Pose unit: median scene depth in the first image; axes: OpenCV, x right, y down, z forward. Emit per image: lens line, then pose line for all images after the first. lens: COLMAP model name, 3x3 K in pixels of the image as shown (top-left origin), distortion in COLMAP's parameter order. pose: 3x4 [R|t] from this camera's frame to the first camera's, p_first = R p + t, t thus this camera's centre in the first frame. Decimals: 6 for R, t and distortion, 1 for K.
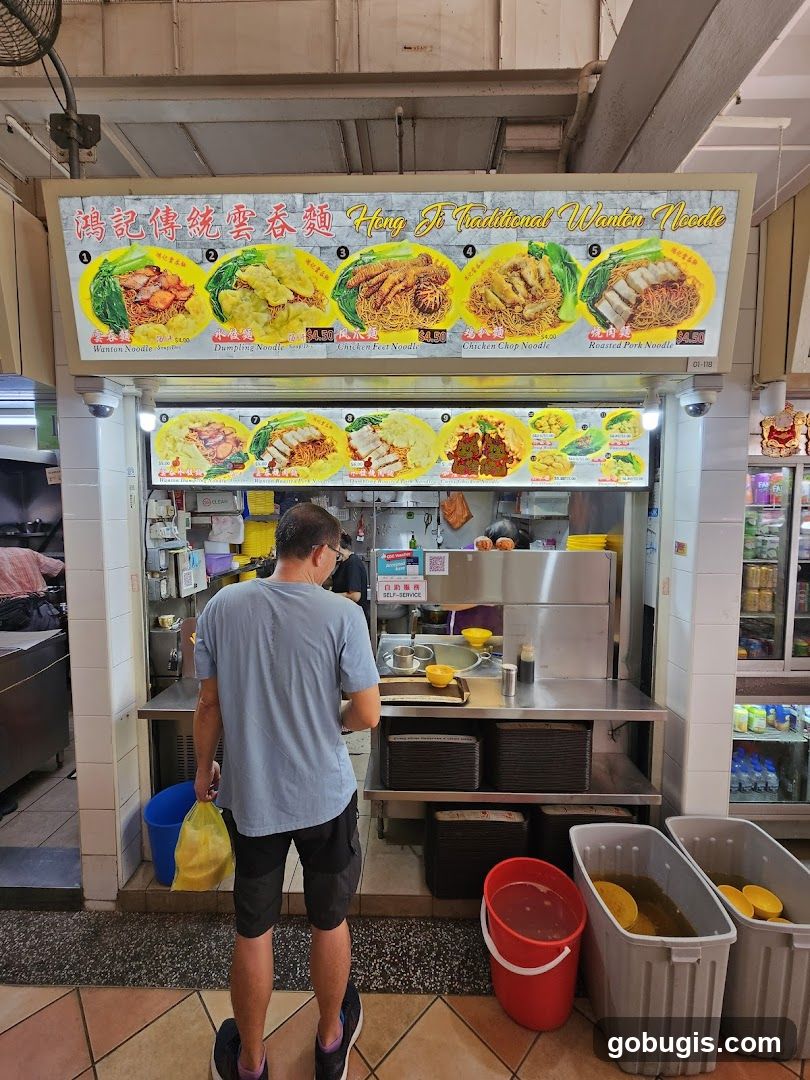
lens RADIAL K [[444.5, 0, 405.0], [0, 444.5, 540.0], [0, 0, 1]] dist [-0.007144, 0.000362]
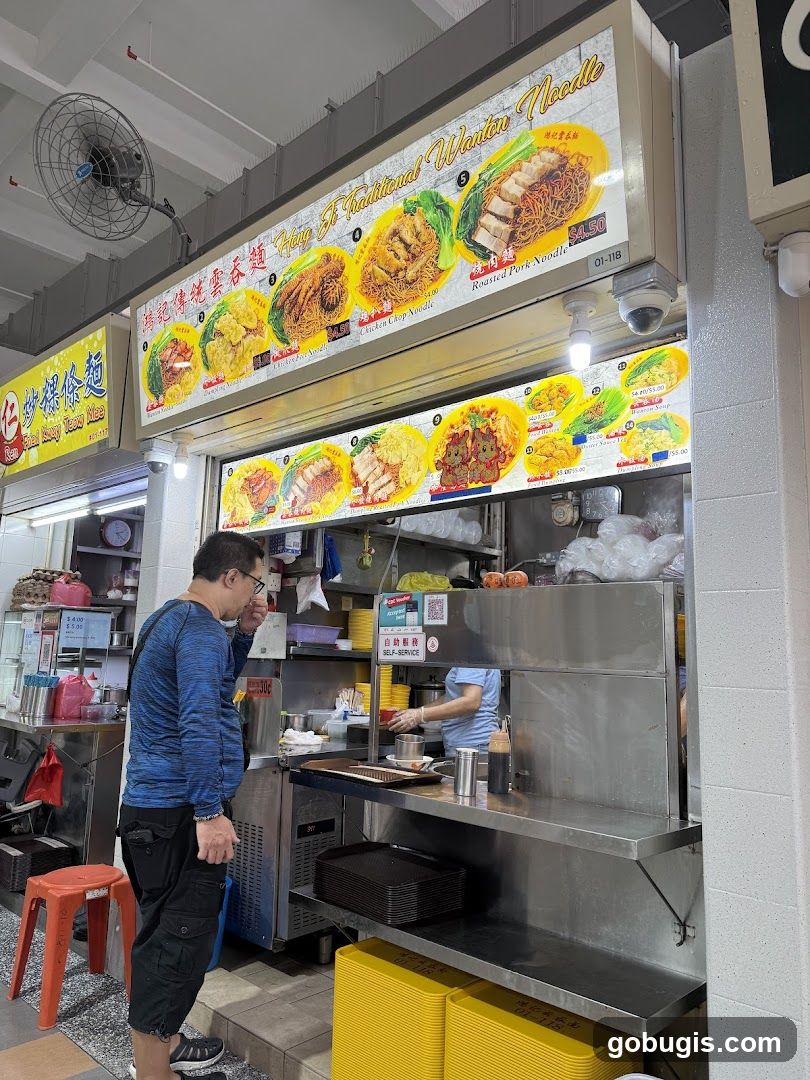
lens RADIAL K [[752.4, 0, 405.0], [0, 752.4, 540.0], [0, 0, 1]] dist [0.136735, -0.233660]
pose [[0.741980, -0.085638, -0.664930, 1.170253], [-0.077131, 0.974318, -0.211553, 0.280121], [0.665970, 0.208254, 0.716319, 0.061075]]
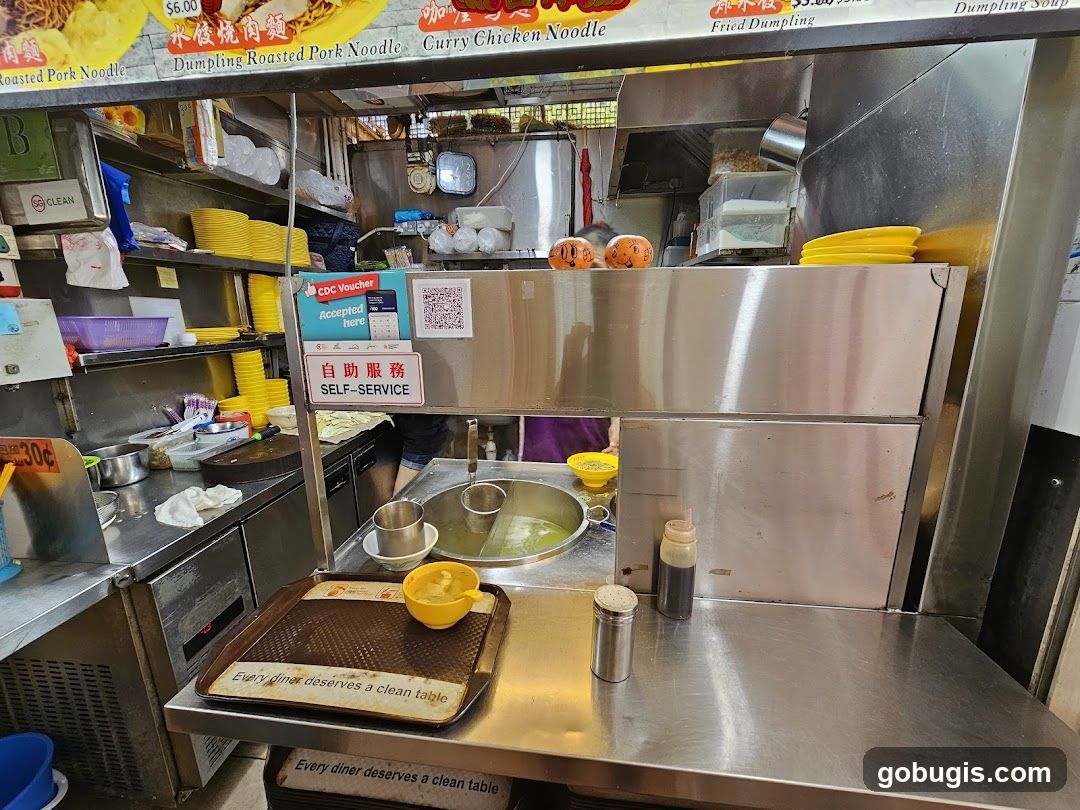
lens RADIAL K [[444.5, 0, 540.0], [0, 444.5, 405.0], [0, 0, 1]] dist [-0.007144, 0.000362]
pose [[0.995593, 0.006616, -0.093546, 0.254380], [0.007511, 0.988679, 0.149861, 0.105702], [0.093479, -0.149903, 0.984272, 0.831968]]
